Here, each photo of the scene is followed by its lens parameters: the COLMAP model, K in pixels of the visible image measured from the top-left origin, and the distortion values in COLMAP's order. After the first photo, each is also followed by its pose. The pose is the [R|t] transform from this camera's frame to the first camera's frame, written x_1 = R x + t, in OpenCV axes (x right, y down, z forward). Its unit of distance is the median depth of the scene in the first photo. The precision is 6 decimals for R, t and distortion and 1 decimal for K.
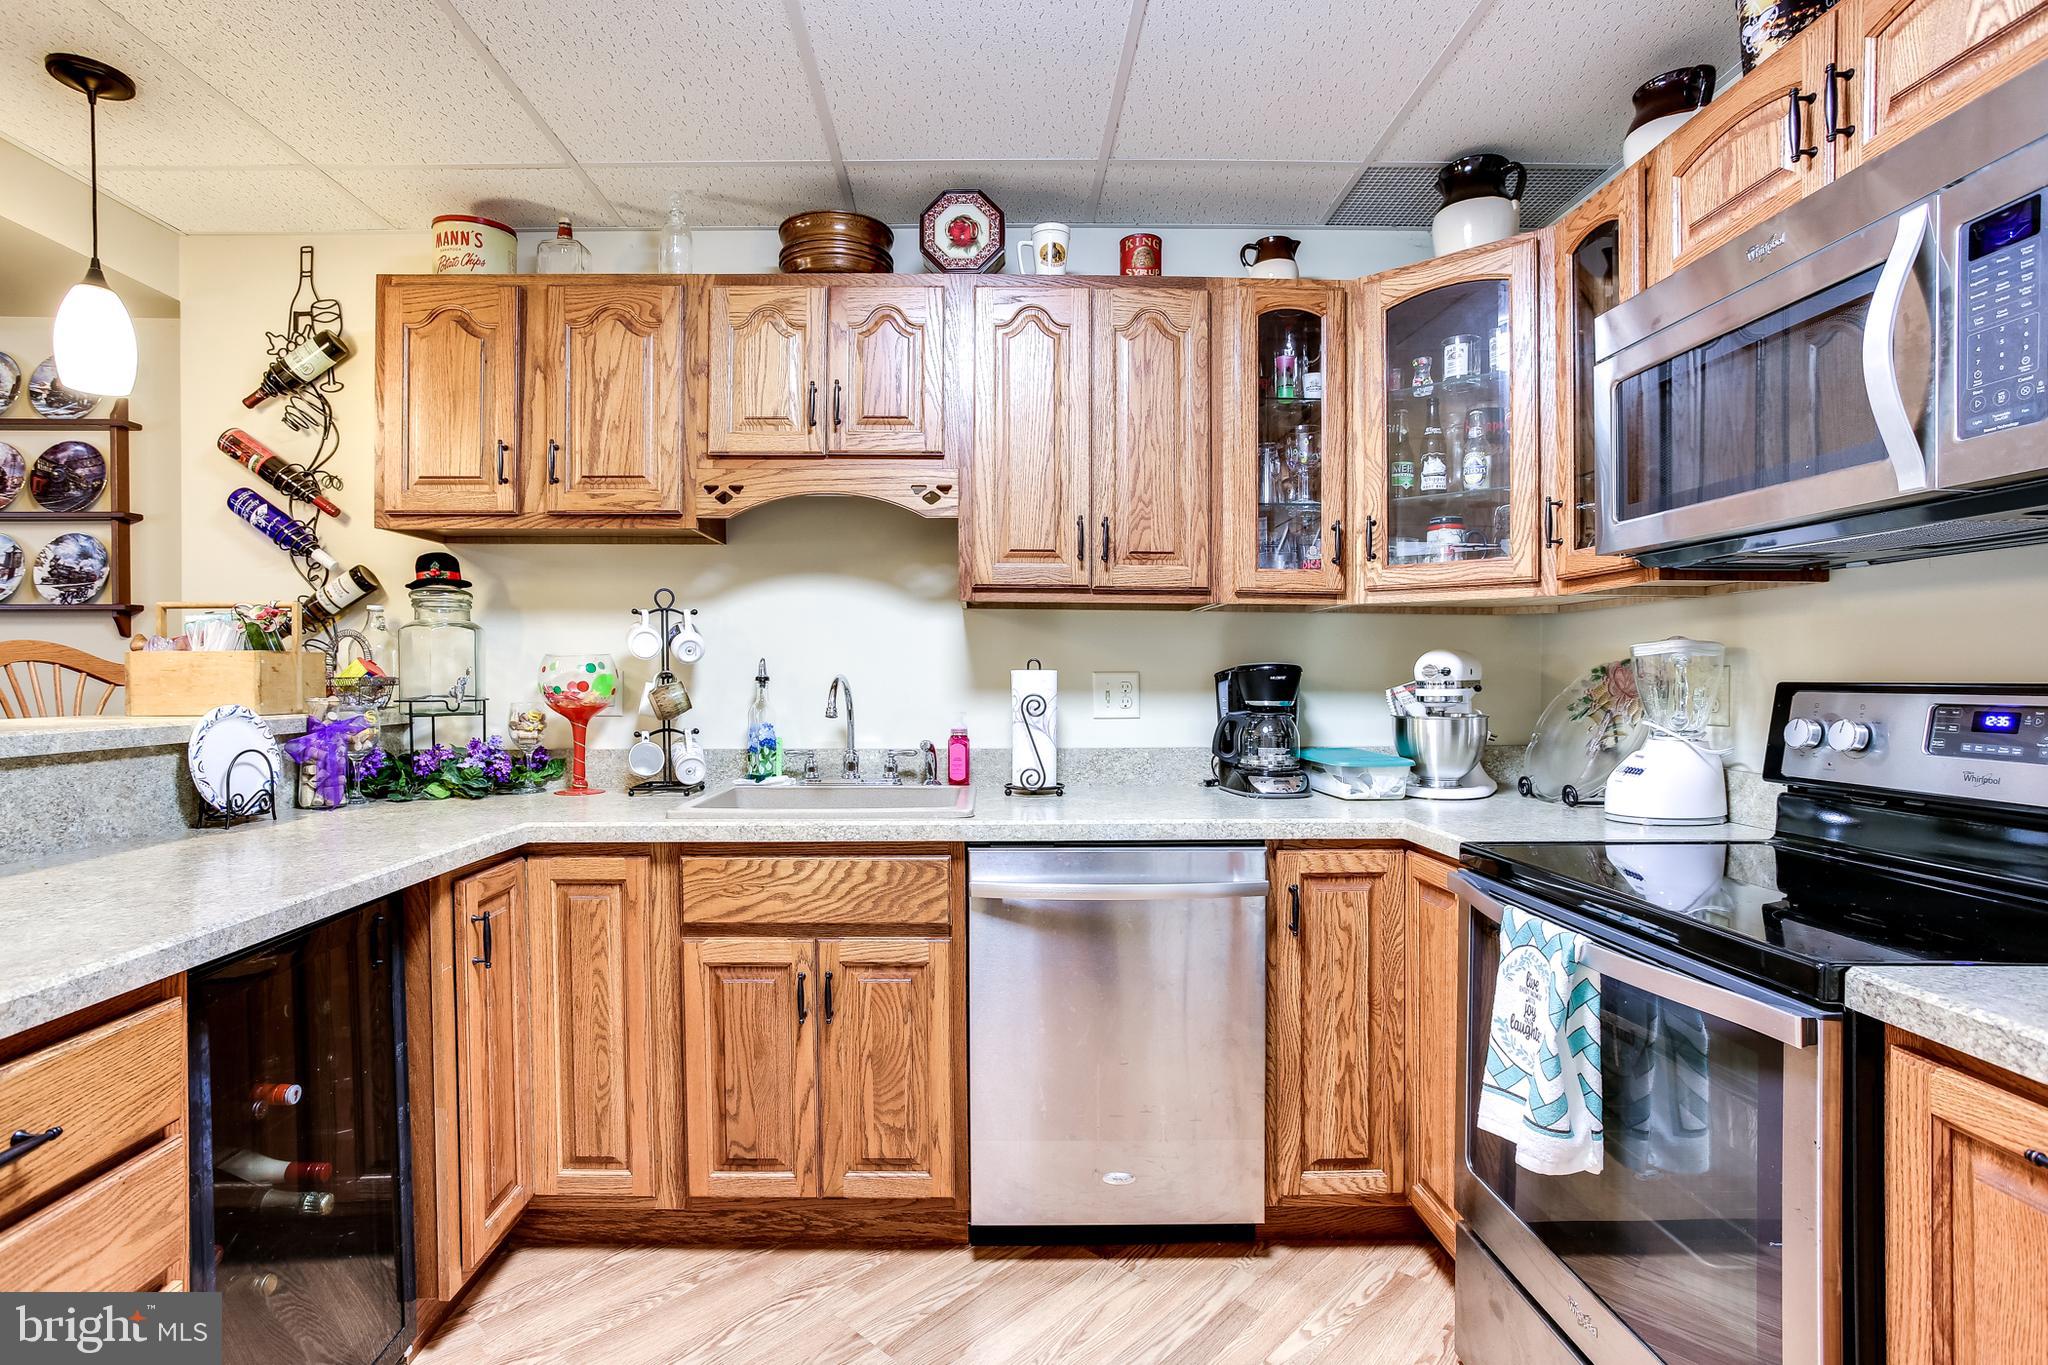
lens RADIAL K [[1010.1, 0, 1018.1], [0, 1010.1, 678.8], [0, 0, 1]] dist [-0.028693, 0.010185]
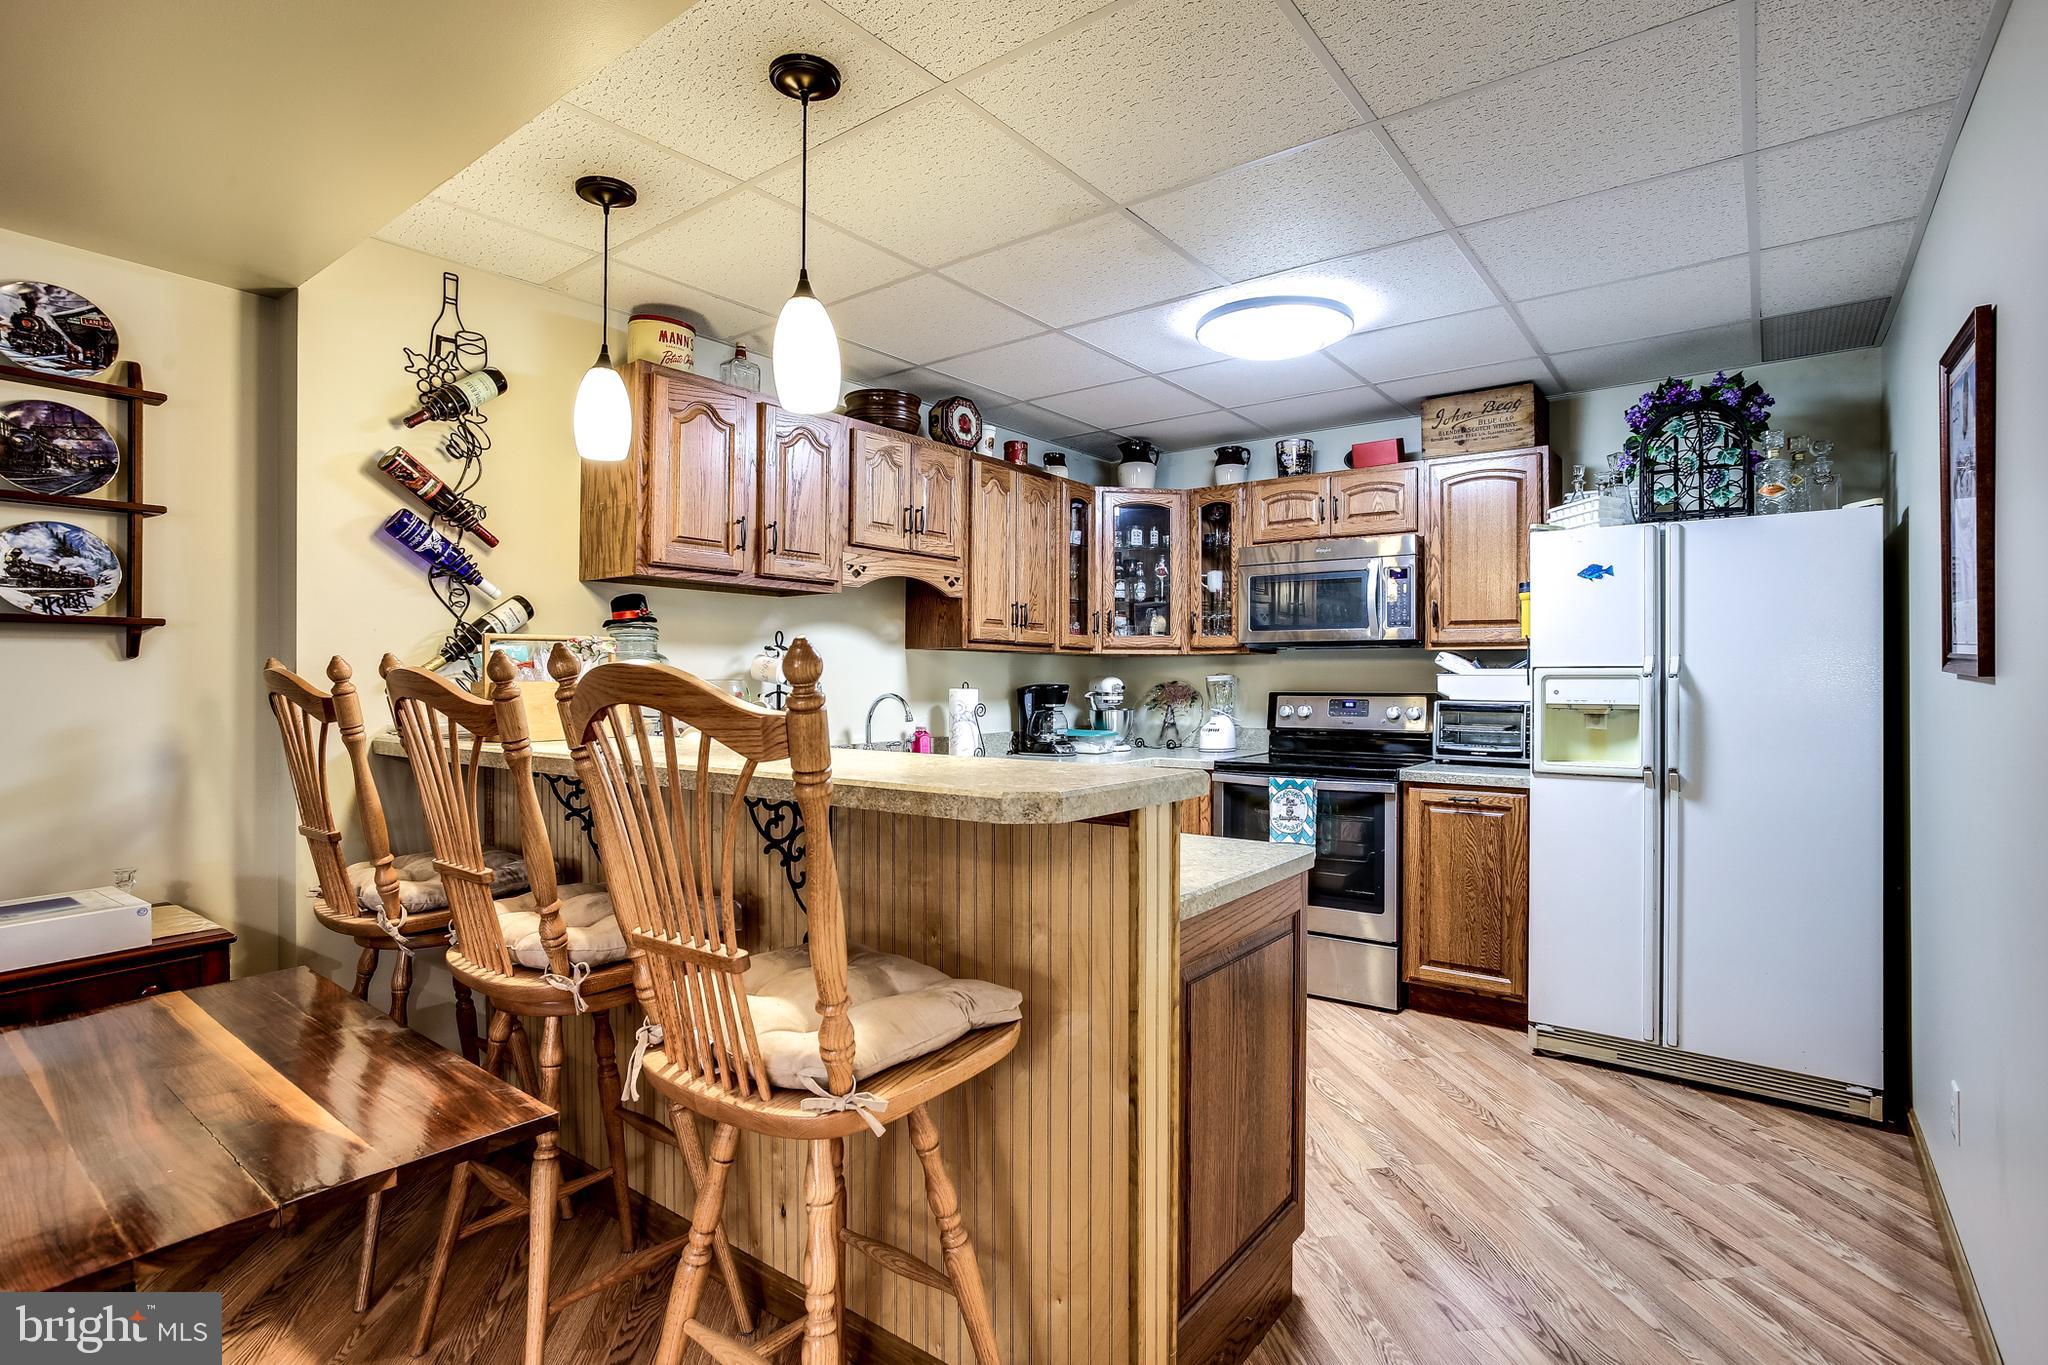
lens RADIAL K [[1010.1, 0, 1031.2], [0, 1010.1, 672.5], [0, 0, 1]] dist [-0.028693, 0.010185]
pose [[0.602288, 0.004169, 0.798268, -1.204686], [0.008730, 0.999892, -0.011808, -0.015575], [-0.798231, 0.014081, 0.602187, -0.070743]]
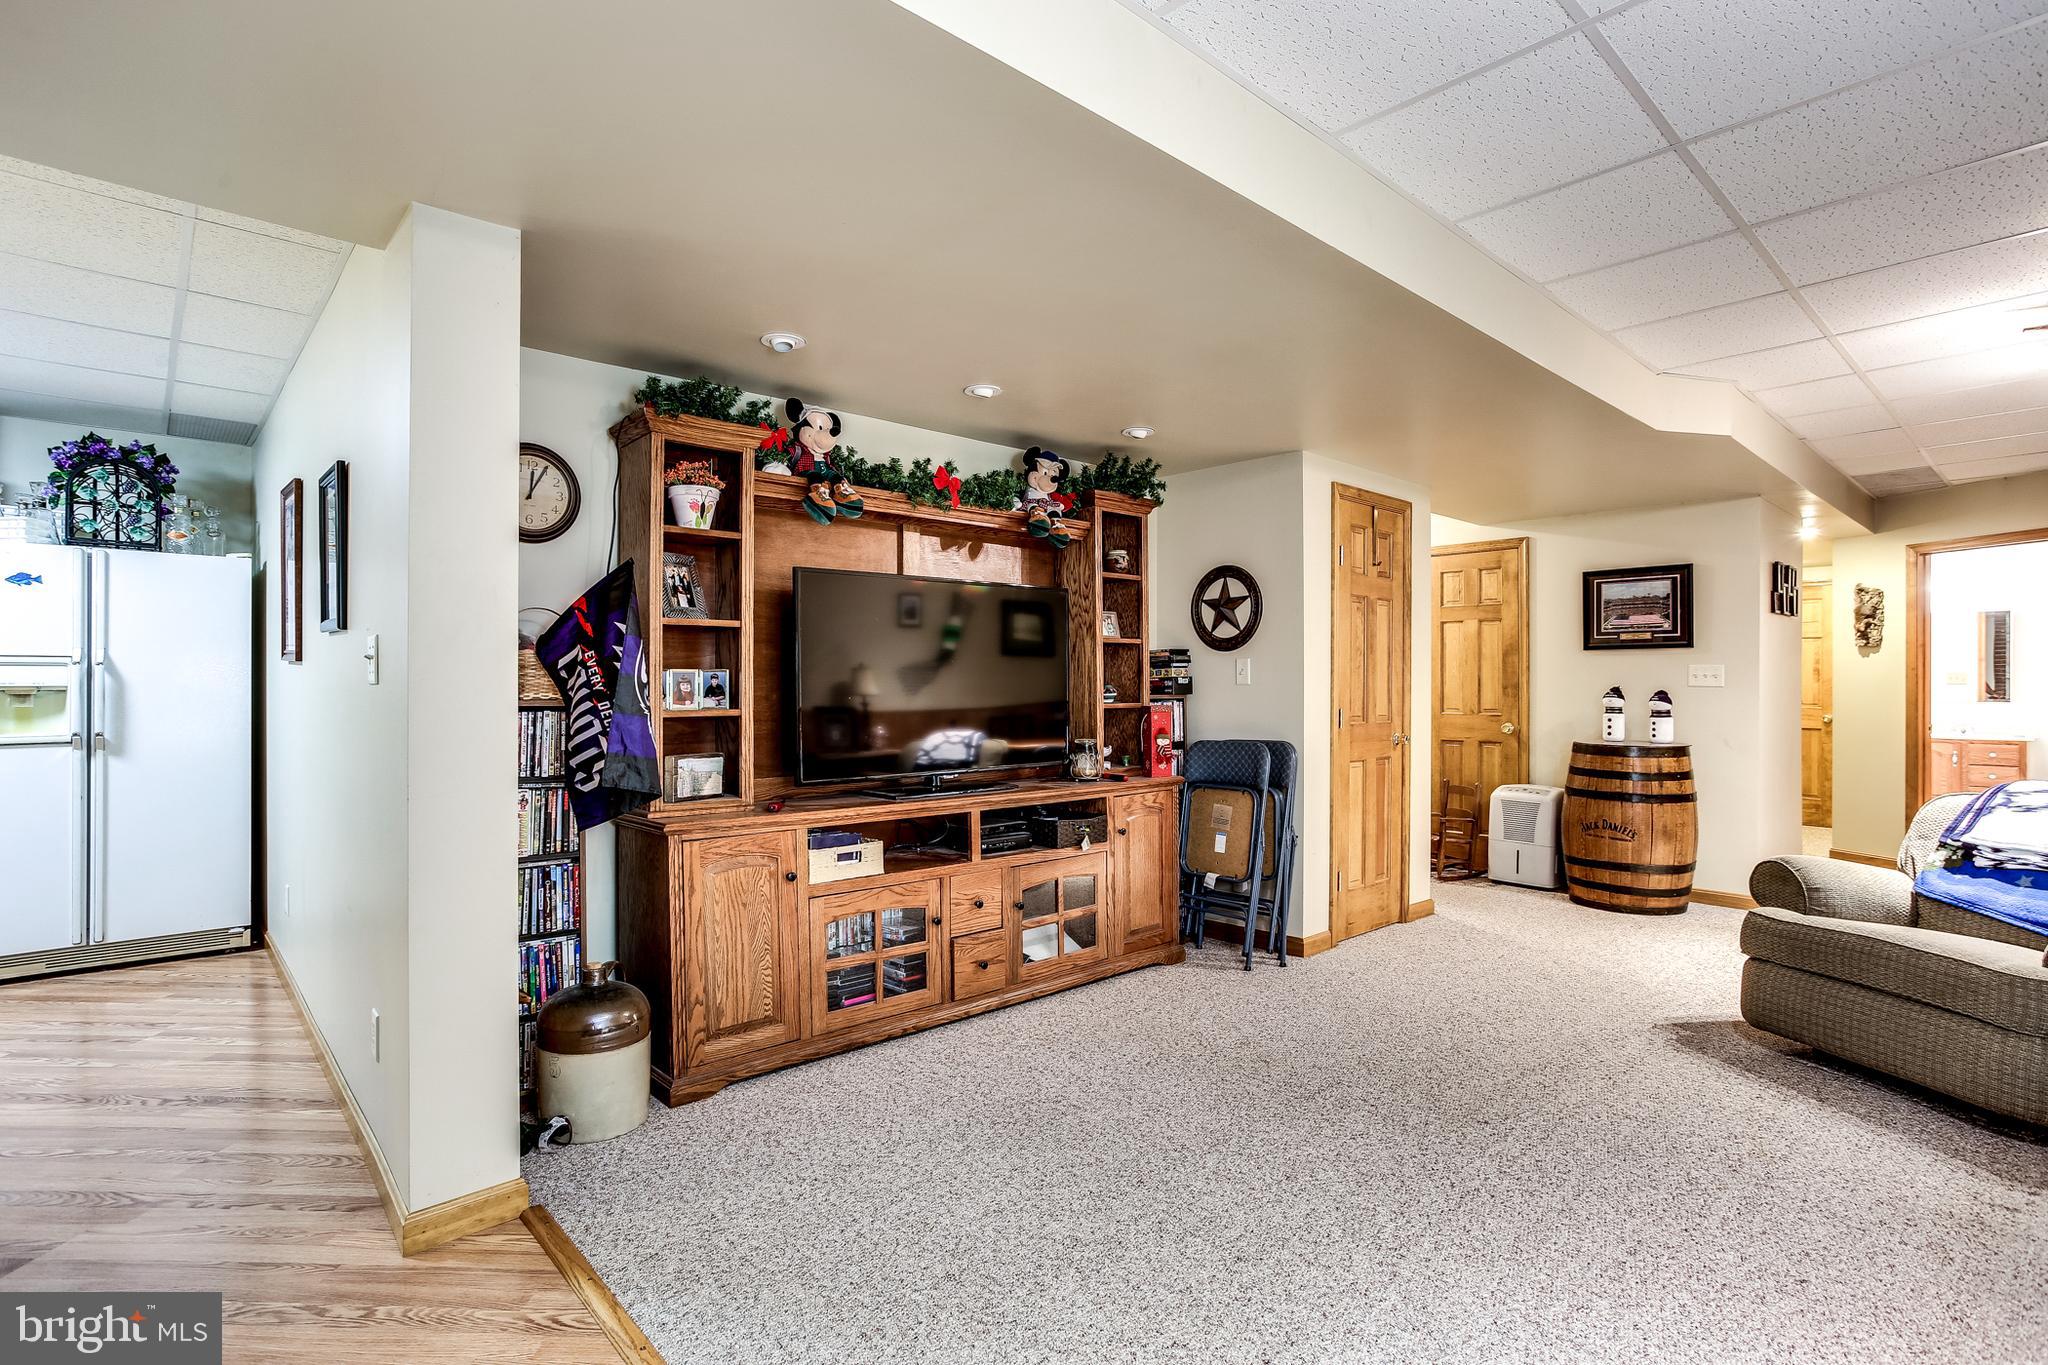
lens RADIAL K [[1010.1, 0, 1030.1], [0, 1010.1, 684.6], [0, 0, 1]] dist [-0.028693, 0.010185]
pose [[-0.660257, 0.003261, 0.751032, -1.899185], [0.010175, 0.999938, 0.004603, 0.018637], [-0.750971, 0.010681, -0.660249, -0.036880]]
